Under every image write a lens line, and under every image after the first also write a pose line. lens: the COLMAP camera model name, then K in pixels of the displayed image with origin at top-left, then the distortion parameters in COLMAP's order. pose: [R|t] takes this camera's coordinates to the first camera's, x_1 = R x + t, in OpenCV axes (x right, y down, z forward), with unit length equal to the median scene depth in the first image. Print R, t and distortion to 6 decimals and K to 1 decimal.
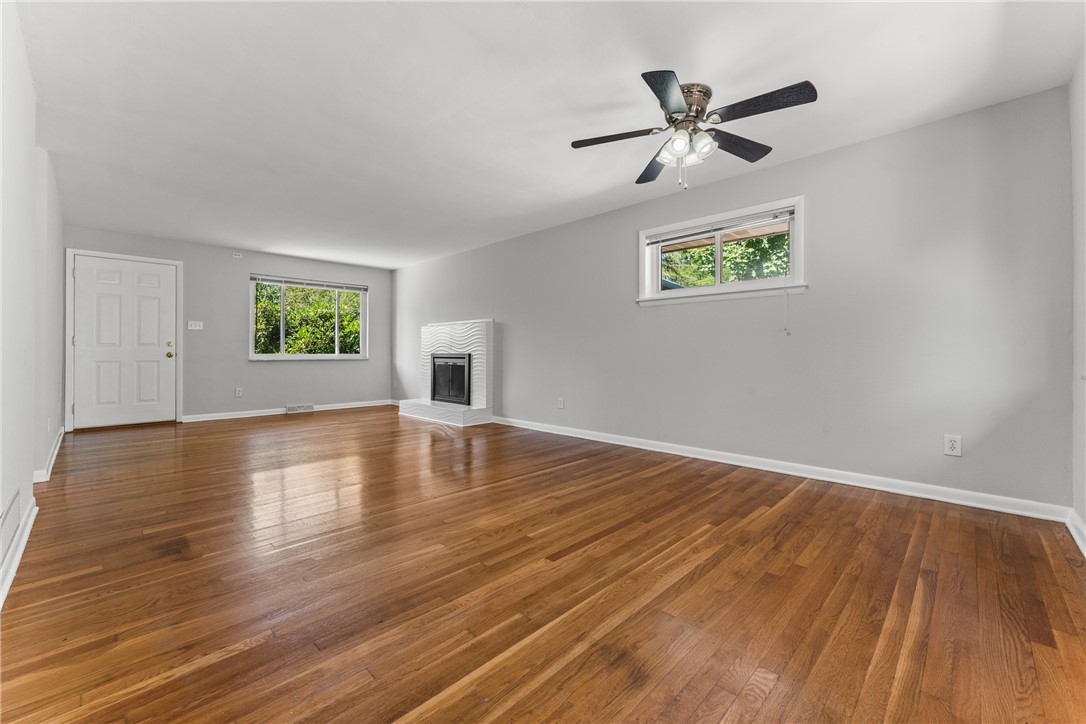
lens RADIAL K [[433.7, 0, 541.3], [0, 433.7, 363.5], [0, 0, 1]] dist [0.001101, 0.000057]
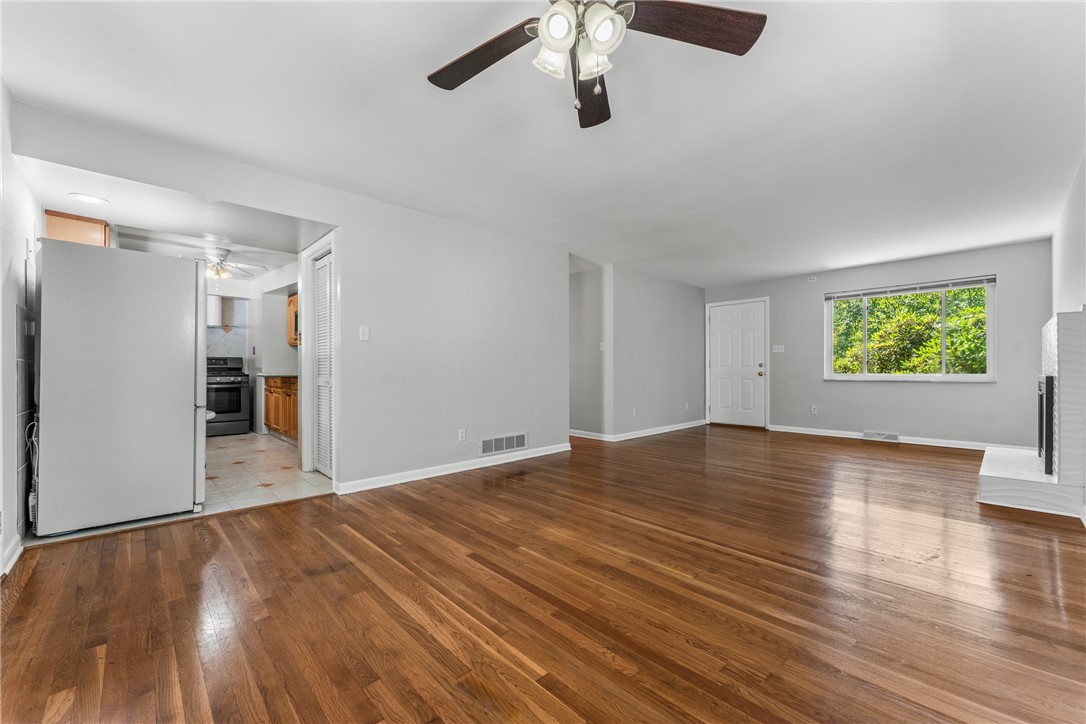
lens RADIAL K [[433.7, 0, 541.3], [0, 433.7, 363.5], [0, 0, 1]] dist [0.001101, 0.000057]
pose [[-0.034751, -0.015621, -0.999274, 0.986995], [-0.021657, 0.999655, -0.014874, -0.041823], [0.999161, 0.021125, -0.035077, 1.010678]]
